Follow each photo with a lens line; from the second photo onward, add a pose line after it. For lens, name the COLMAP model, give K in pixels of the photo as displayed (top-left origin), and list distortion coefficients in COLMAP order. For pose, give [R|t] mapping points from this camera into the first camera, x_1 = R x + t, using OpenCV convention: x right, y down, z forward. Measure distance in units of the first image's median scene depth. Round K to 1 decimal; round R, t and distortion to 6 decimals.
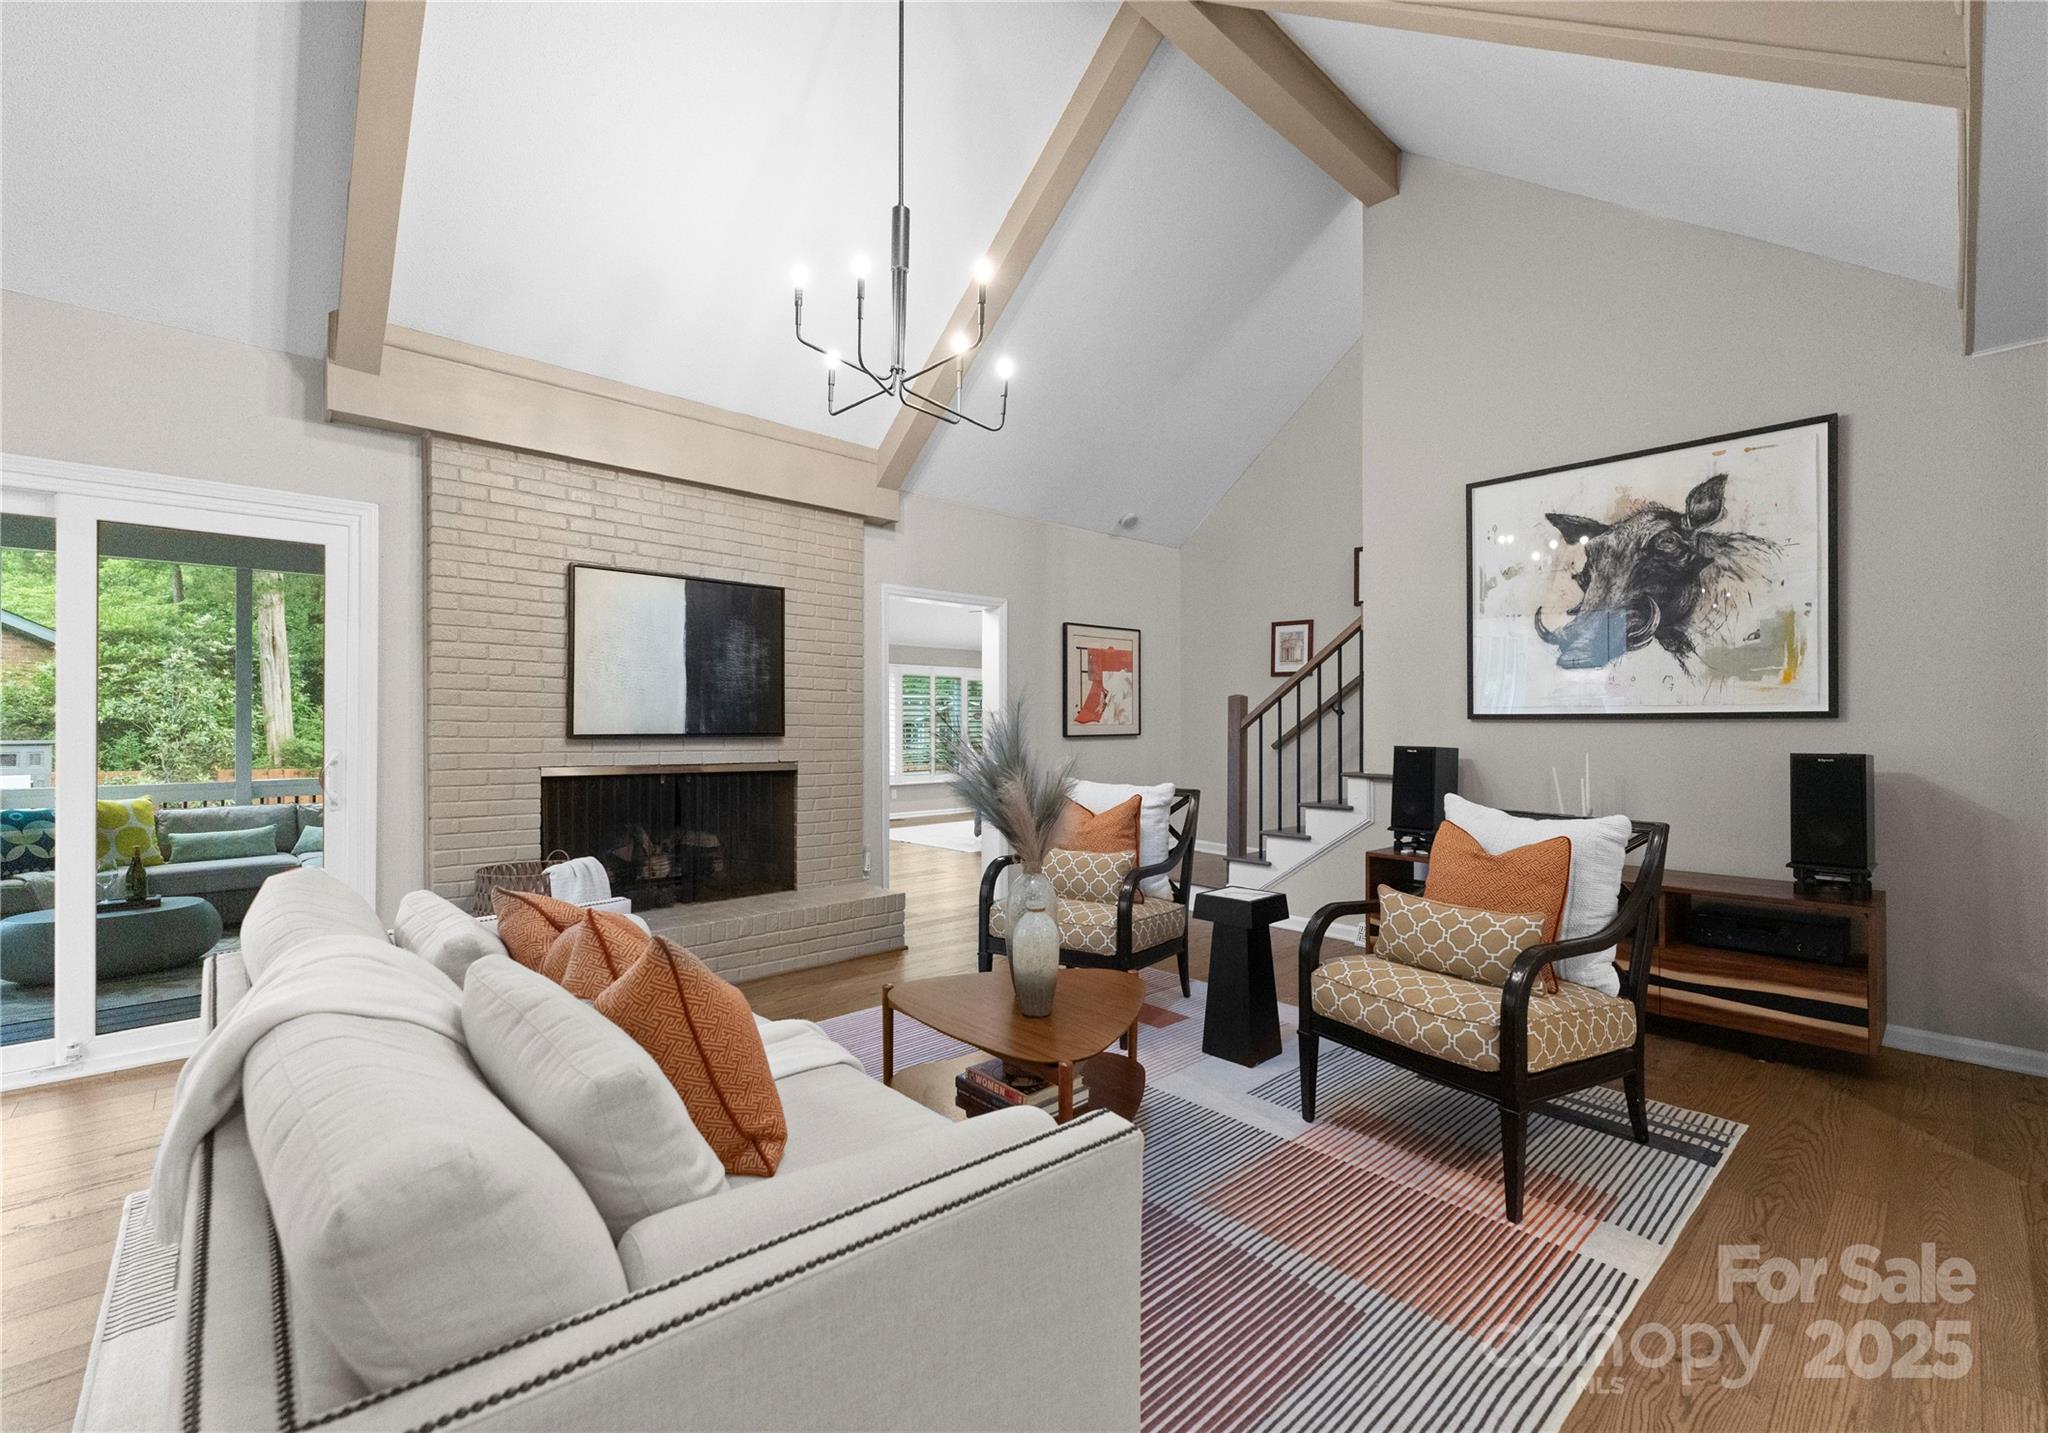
lens RADIAL K [[870.7, 0, 1017.0], [0, 870.7, 713.9], [0, 0, 1]] dist [0.000110, 0.001564]
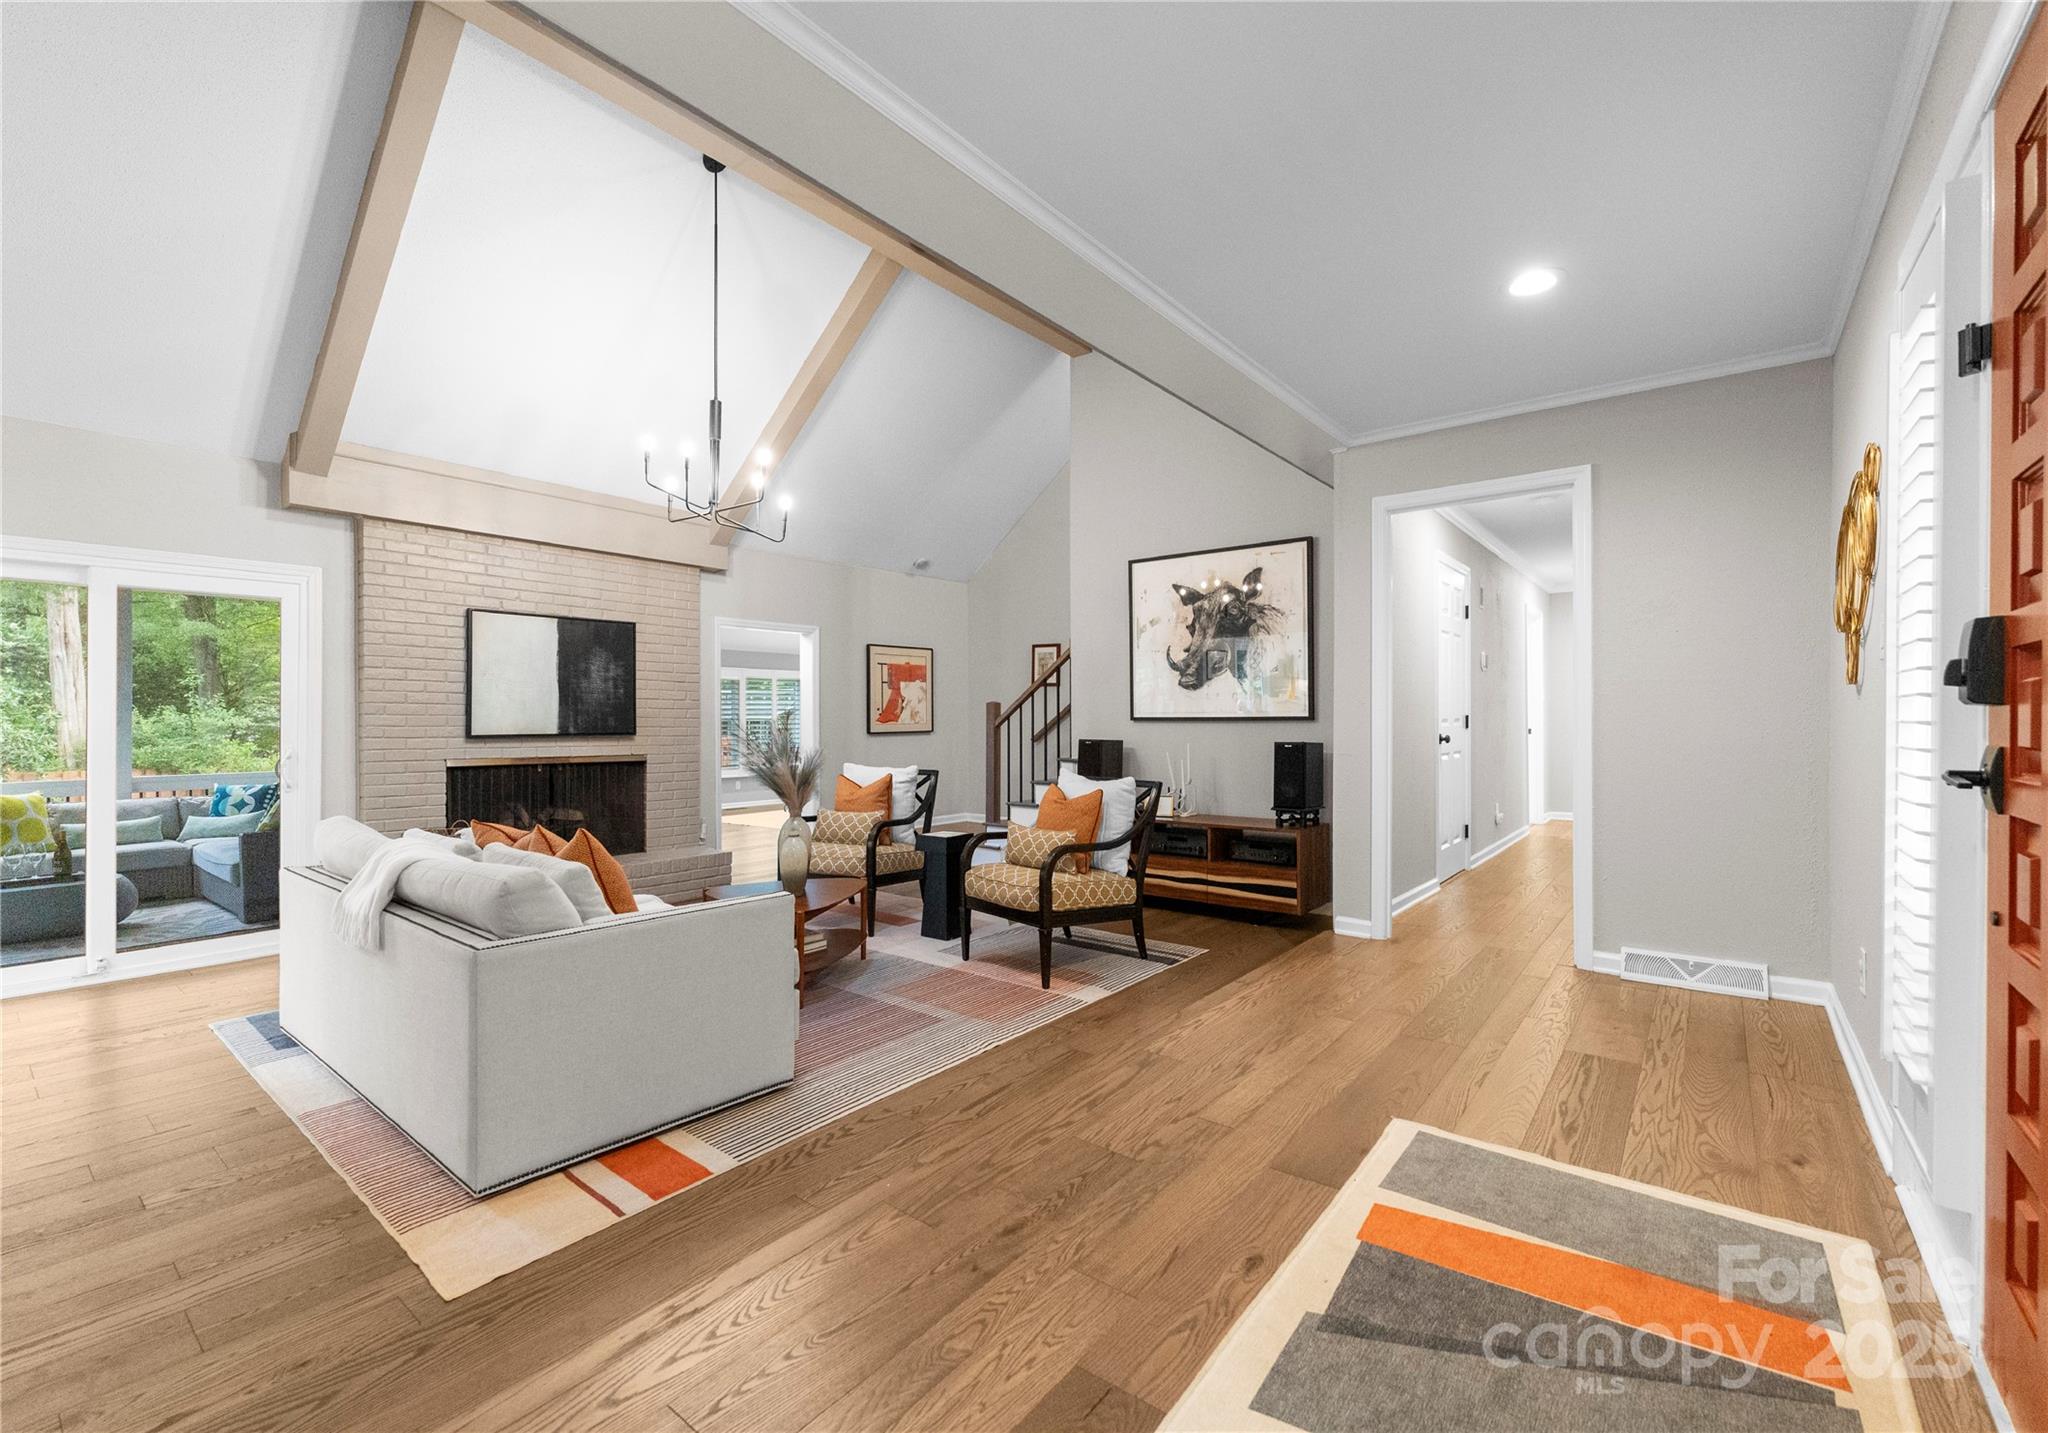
lens RADIAL K [[870.7, 0, 1024.2], [0, 870.7, 709.7], [0, 0, 1]] dist [0.000110, 0.001564]
pose [[0.986638, -0.001611, 0.162923, 0.120375], [0.001366, 0.999998, 0.001619, -0.017400], [-0.162925, -0.001375, 0.986637, -0.487344]]
